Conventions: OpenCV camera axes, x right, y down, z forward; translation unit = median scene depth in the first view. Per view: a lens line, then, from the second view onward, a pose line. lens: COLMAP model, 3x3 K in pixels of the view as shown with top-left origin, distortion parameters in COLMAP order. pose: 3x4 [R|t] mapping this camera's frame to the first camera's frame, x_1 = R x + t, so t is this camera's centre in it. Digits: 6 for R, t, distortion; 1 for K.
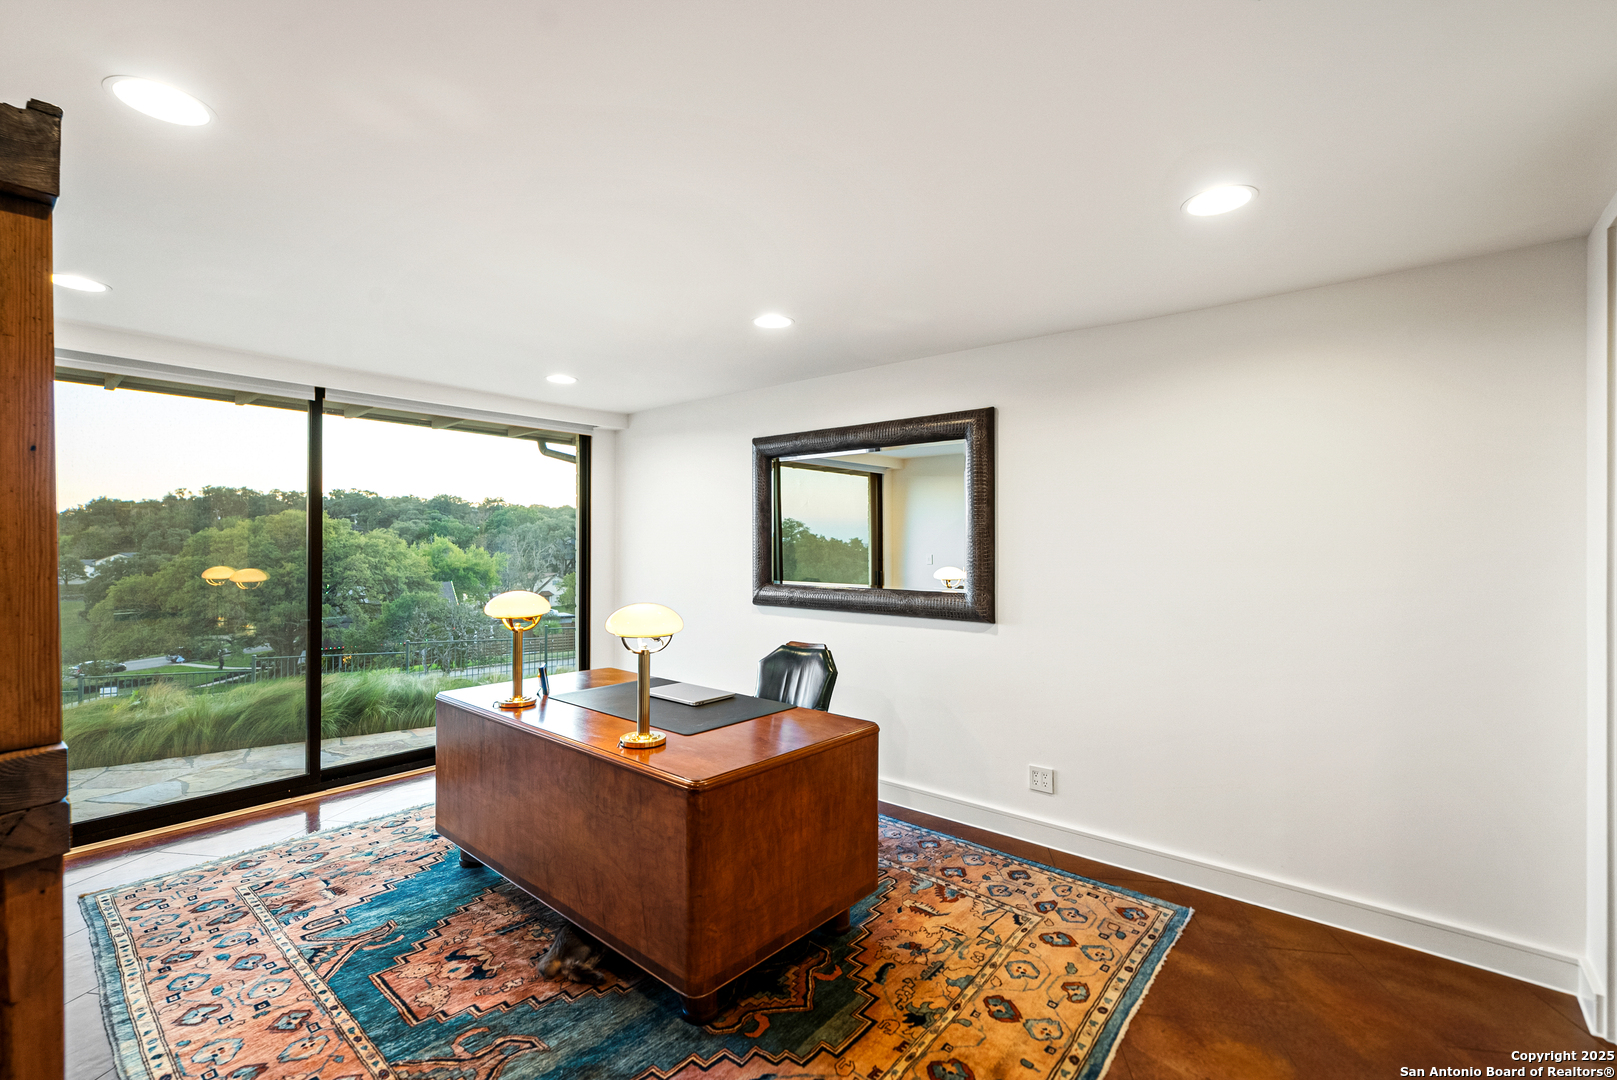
lens RADIAL K [[700.2, 0, 808.5], [0, 700.2, 540.0], [0, 0, 1]] dist [0.025721, -0.000206]
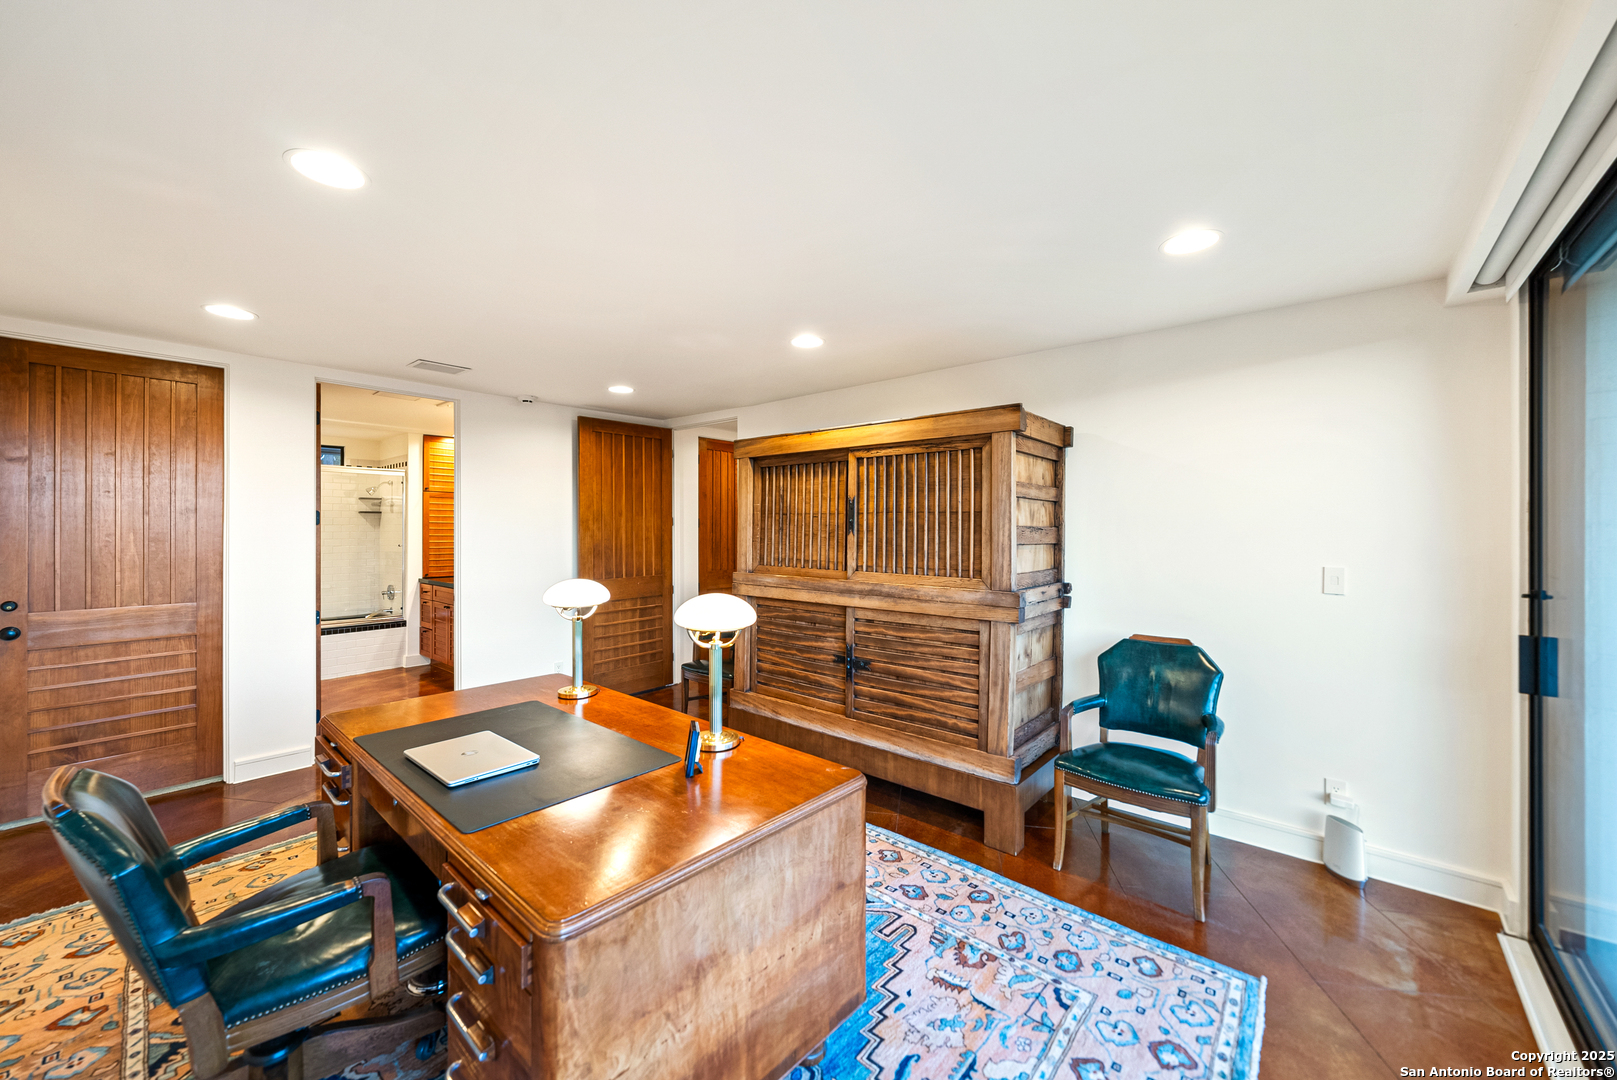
lens RADIAL K [[626.8, 0, 836.9], [0, 626.8, 537.9], [0, 0, 1]] dist [-0.000504, -0.000071]
pose [[-0.999923, -0.002958, -0.012090, -0.519391], [-0.002999, 0.999990, 0.003397, 0.008068], [0.012080, 0.003433, -0.999921, 1.631133]]
